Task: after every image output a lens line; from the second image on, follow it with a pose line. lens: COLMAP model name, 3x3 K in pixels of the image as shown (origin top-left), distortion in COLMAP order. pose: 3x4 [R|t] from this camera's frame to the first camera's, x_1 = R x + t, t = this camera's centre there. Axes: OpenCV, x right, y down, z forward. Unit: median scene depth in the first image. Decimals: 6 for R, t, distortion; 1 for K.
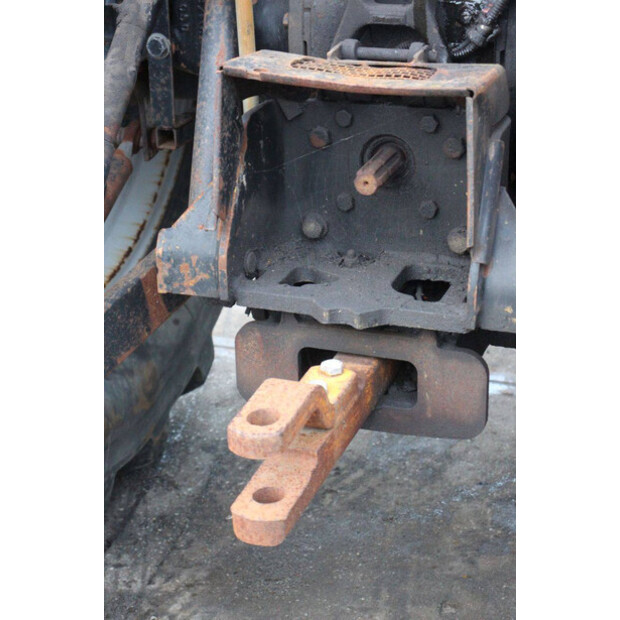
lens RADIAL K [[1473.7, 0, 309.0], [0, 1473.7, 306.4], [0, 0, 1]] dist [0.435812, 0.000000]
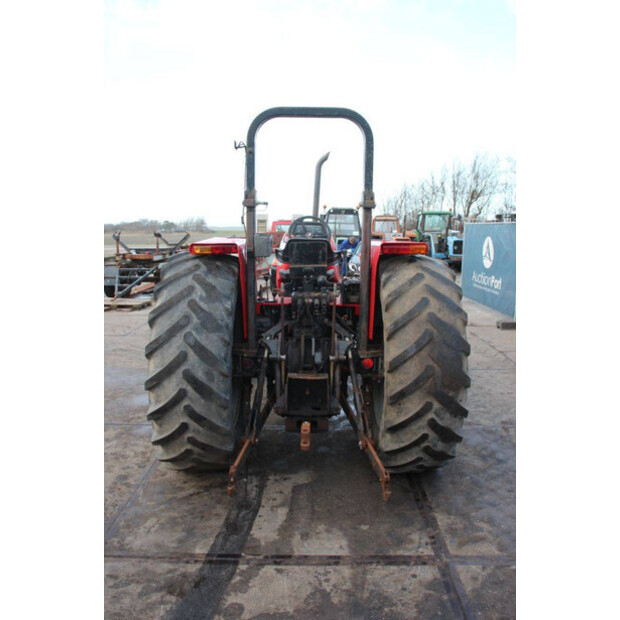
lens RADIAL K [[539.2, 0, 319.4], [0, 539.2, 312.7], [0, 0, 1]] dist [-0.138274, 0.076446]
pose [[0.932917, -0.036388, 0.358248, -0.703864], [0.102306, 0.980668, -0.166806, -0.030195], [-0.345252, 0.192267, 0.918604, -1.143715]]
